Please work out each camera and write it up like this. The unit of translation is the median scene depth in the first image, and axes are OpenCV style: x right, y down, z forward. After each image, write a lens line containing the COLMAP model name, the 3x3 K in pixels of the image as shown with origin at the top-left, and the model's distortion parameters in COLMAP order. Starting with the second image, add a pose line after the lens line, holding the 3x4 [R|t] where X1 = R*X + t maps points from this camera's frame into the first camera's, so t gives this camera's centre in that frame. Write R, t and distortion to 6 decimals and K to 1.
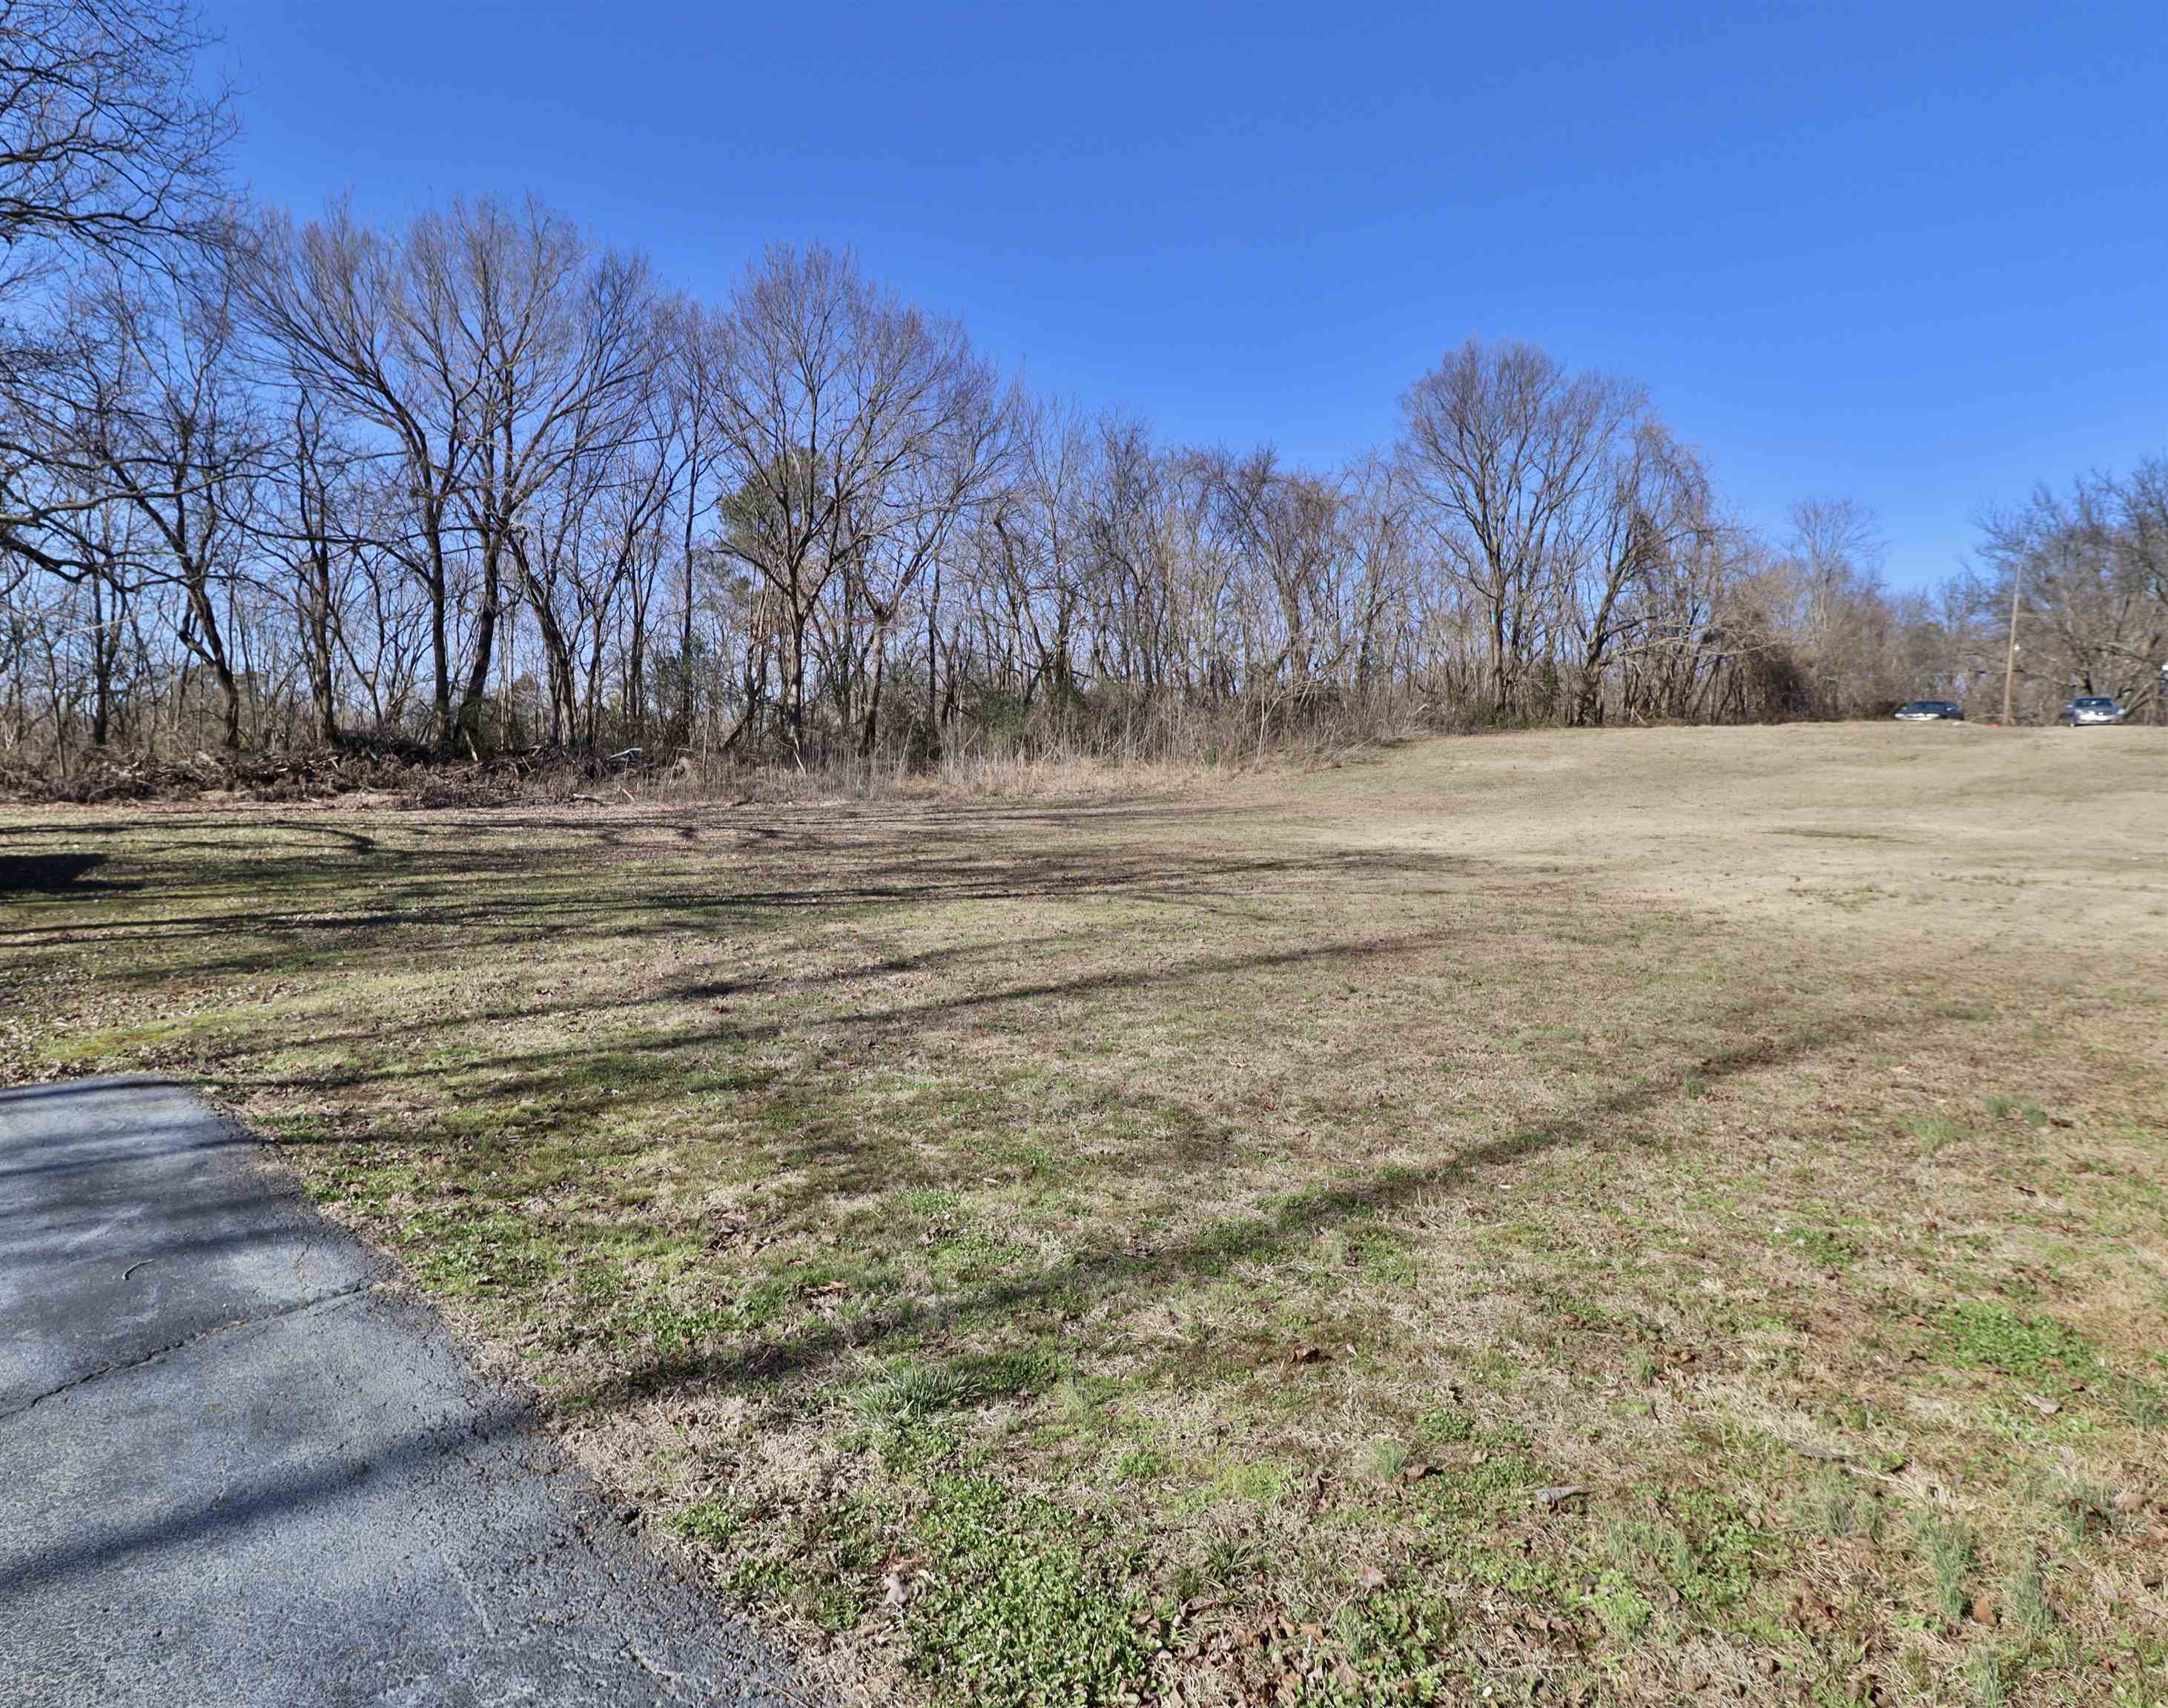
lens RADIAL K [[1366.4, 0, 1082.9], [0, 1366.4, 822.9], [0, 0, 1]] dist [-0.001400, -0.012269]
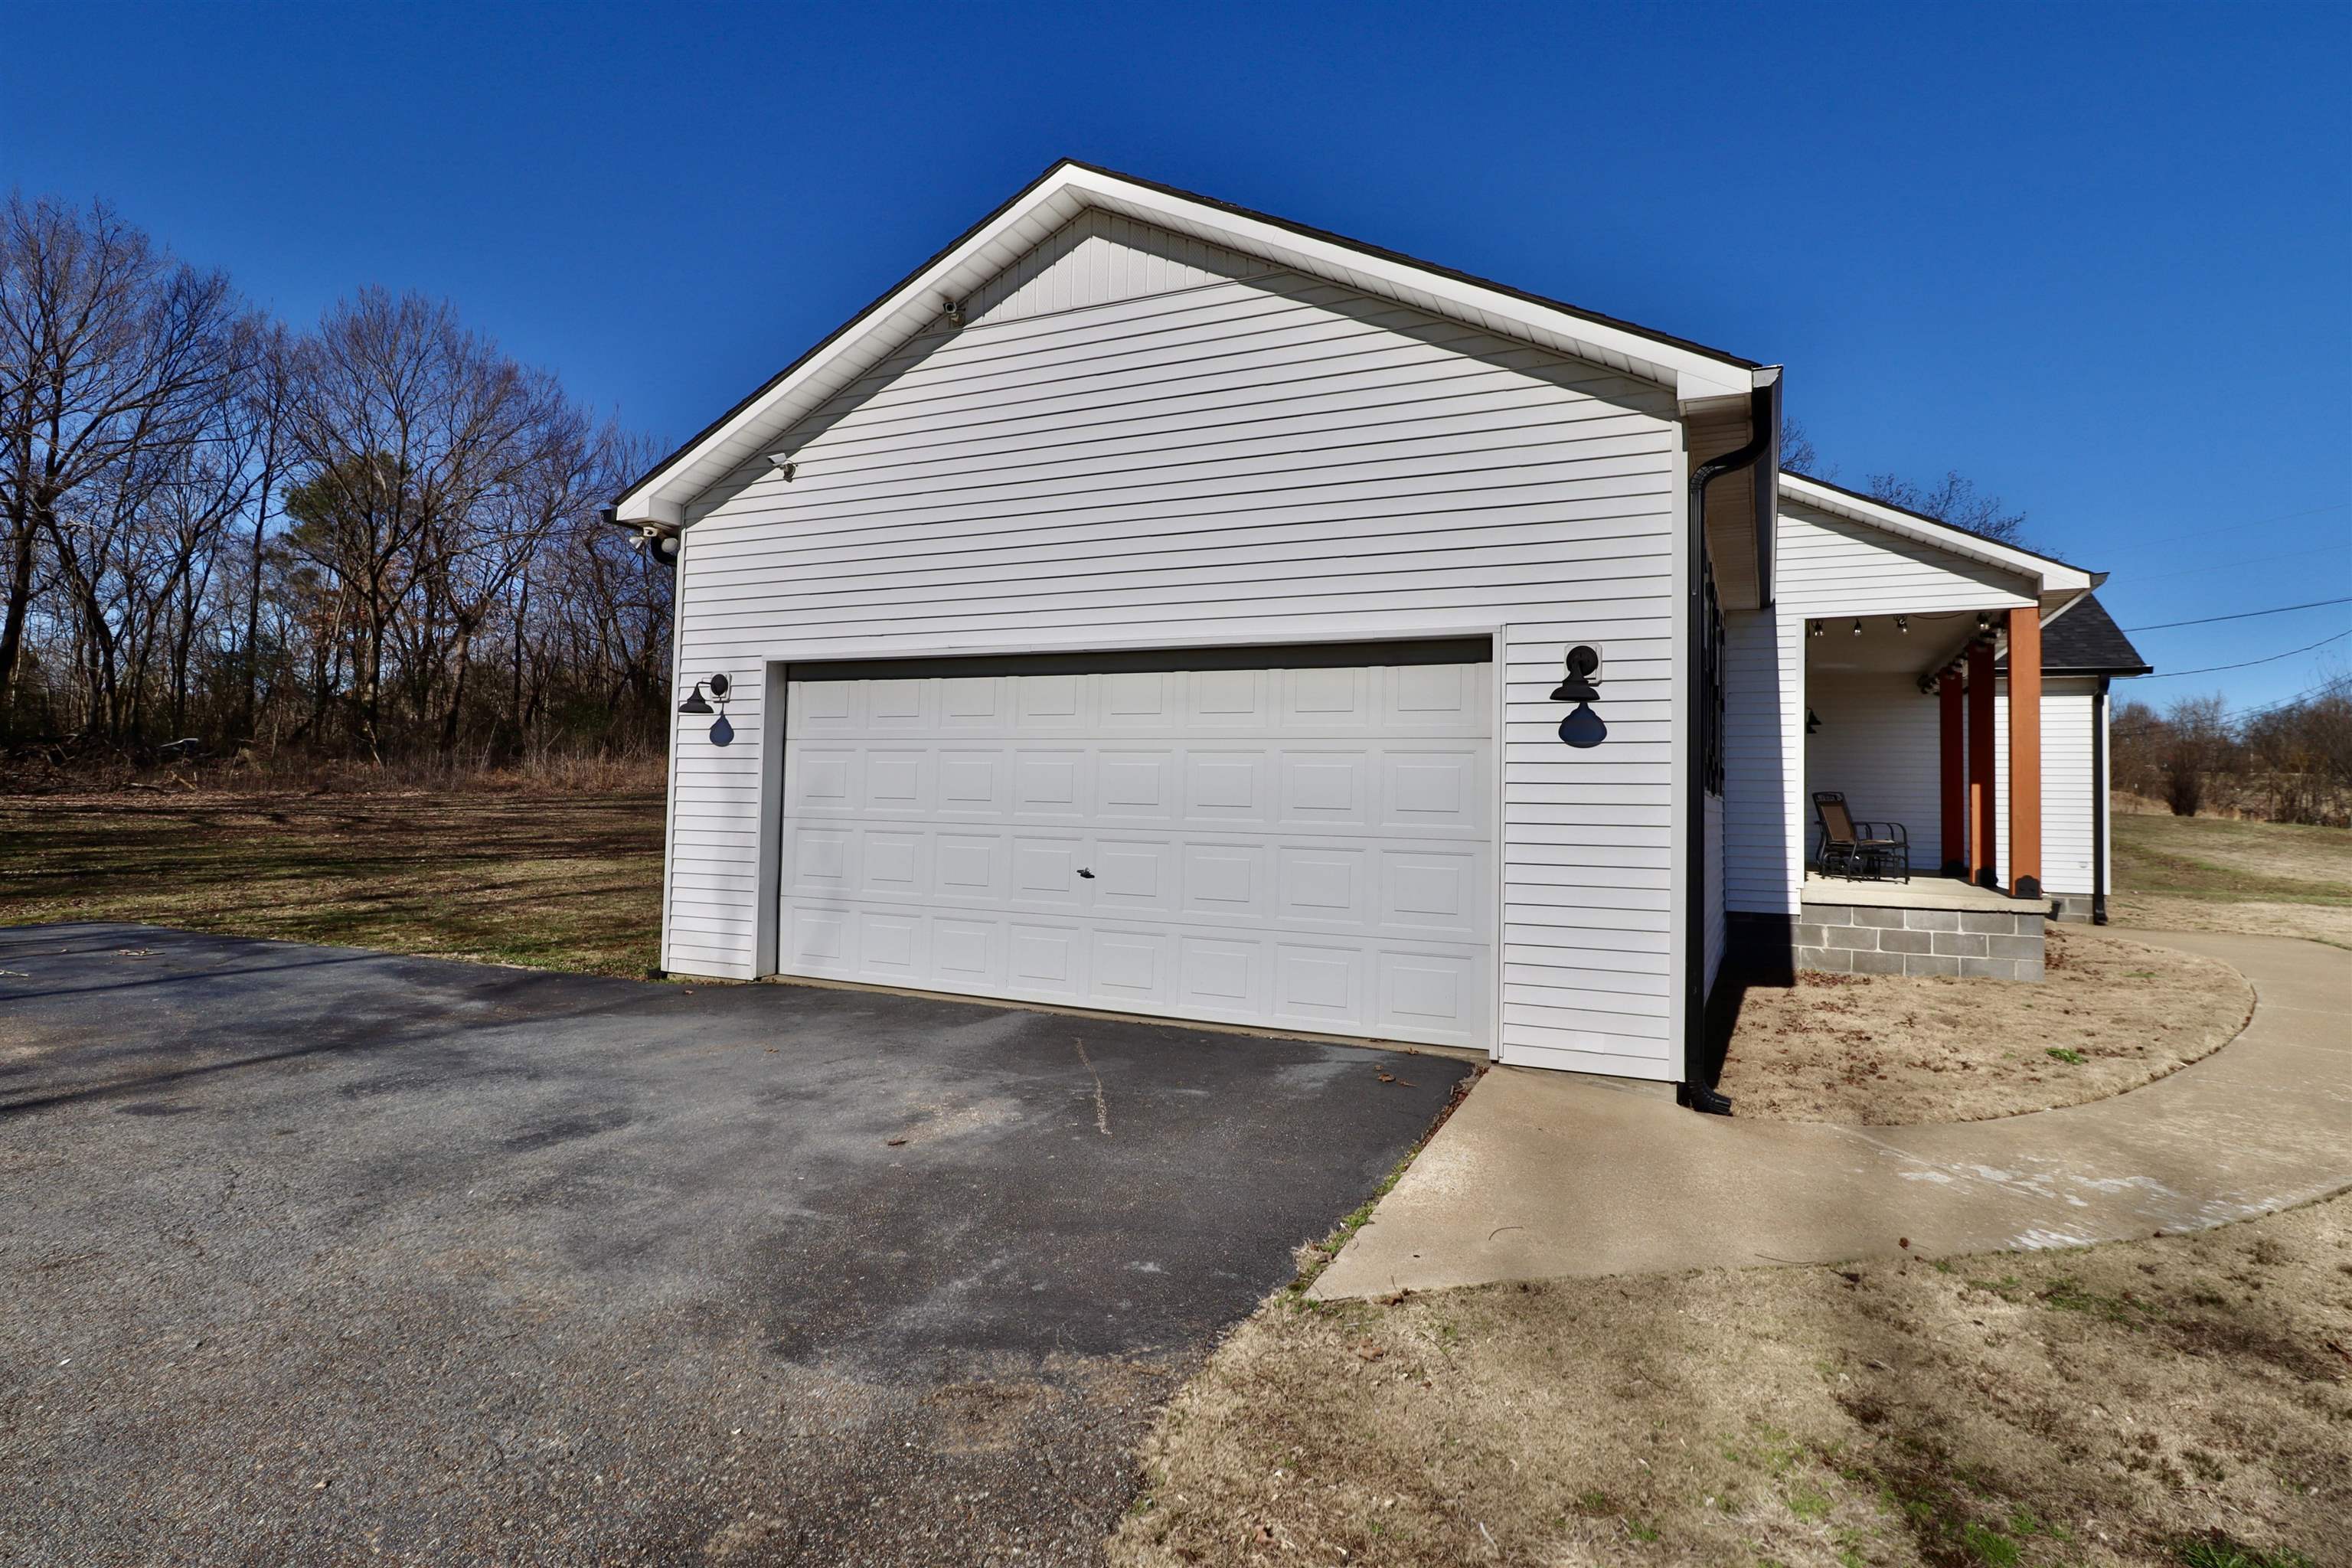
lens RADIAL K [[1215.9, 0, 1194.6], [0, 1215.9, 751.5], [0, 0, 1]] dist [0.006795, -0.014350]
pose [[0.920749, 0.024368, 0.389394, 0.015276], [-0.003820, 0.998563, -0.053457, 0.001491], [-0.390137, 0.047733, 0.919519, -0.144092]]
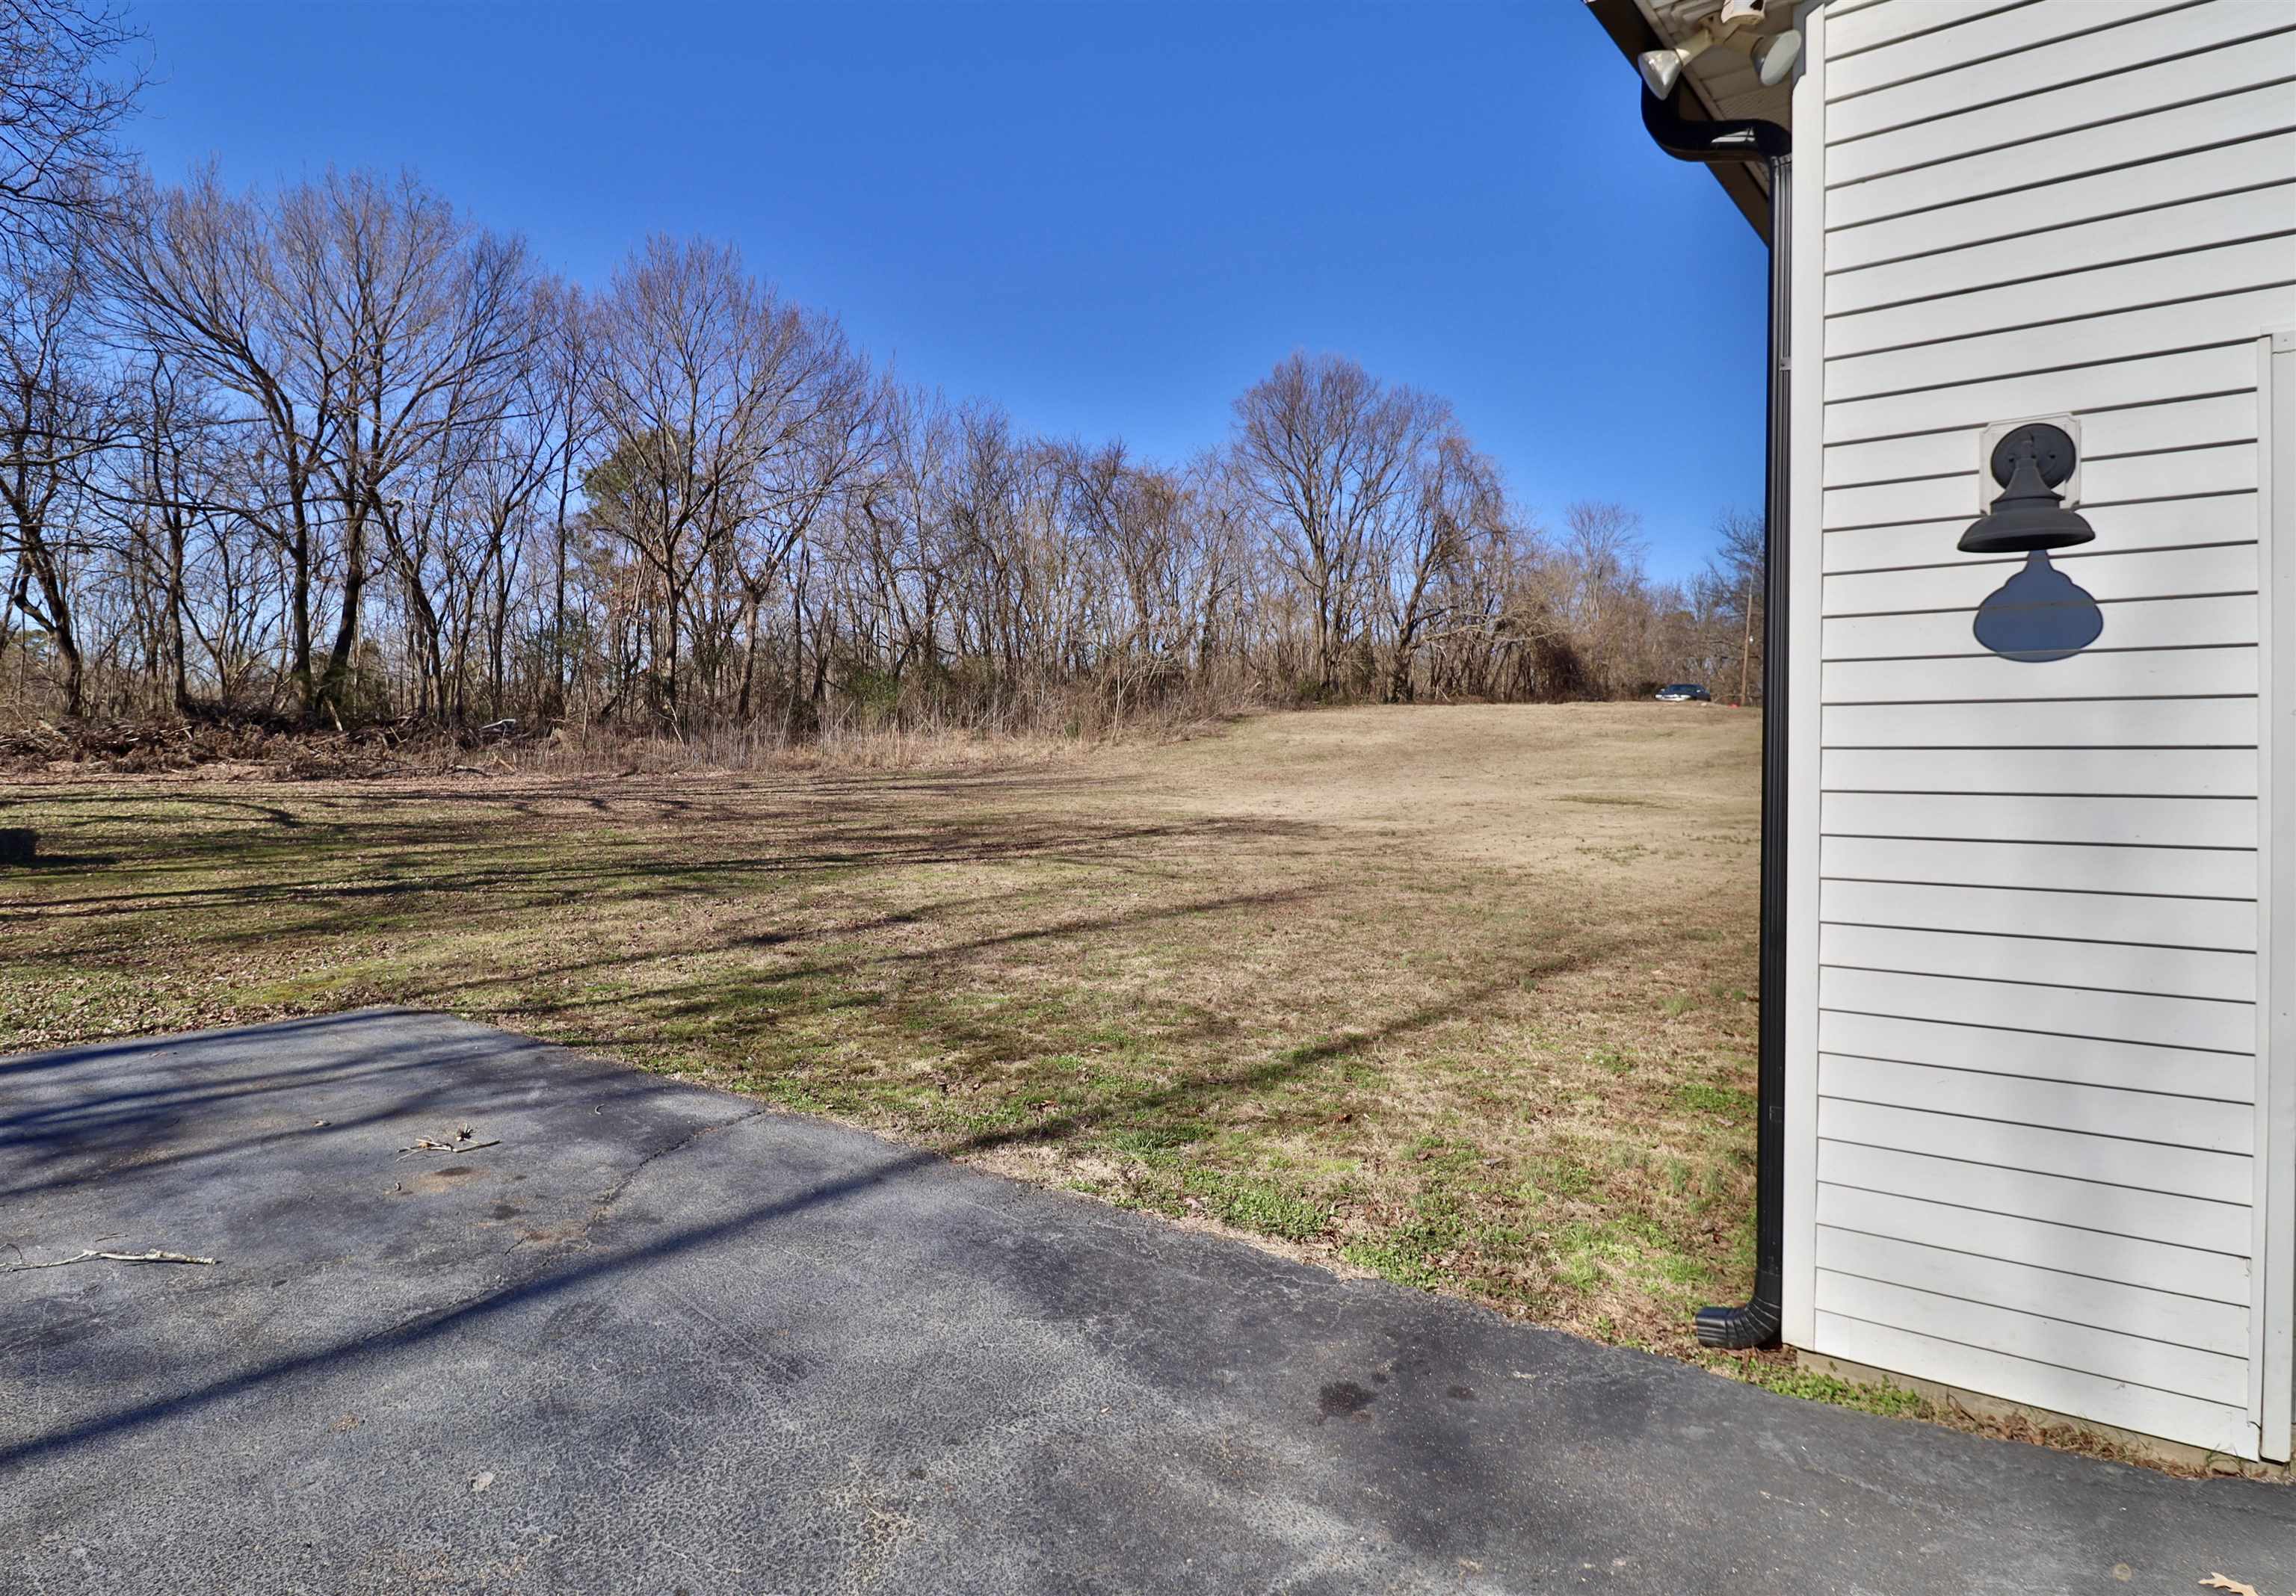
lens RADIAL K [[1305.5, 0, 1142.7], [0, 1305.5, 759.8], [0, 0, 1]] dist [-0.001560, -0.001304]
pose [[0.986886, 0.001432, 0.161413, -0.019328], [0.002155, 0.999755, -0.022049, -0.001953], [-0.161405, 0.022108, 0.986641, -0.033405]]
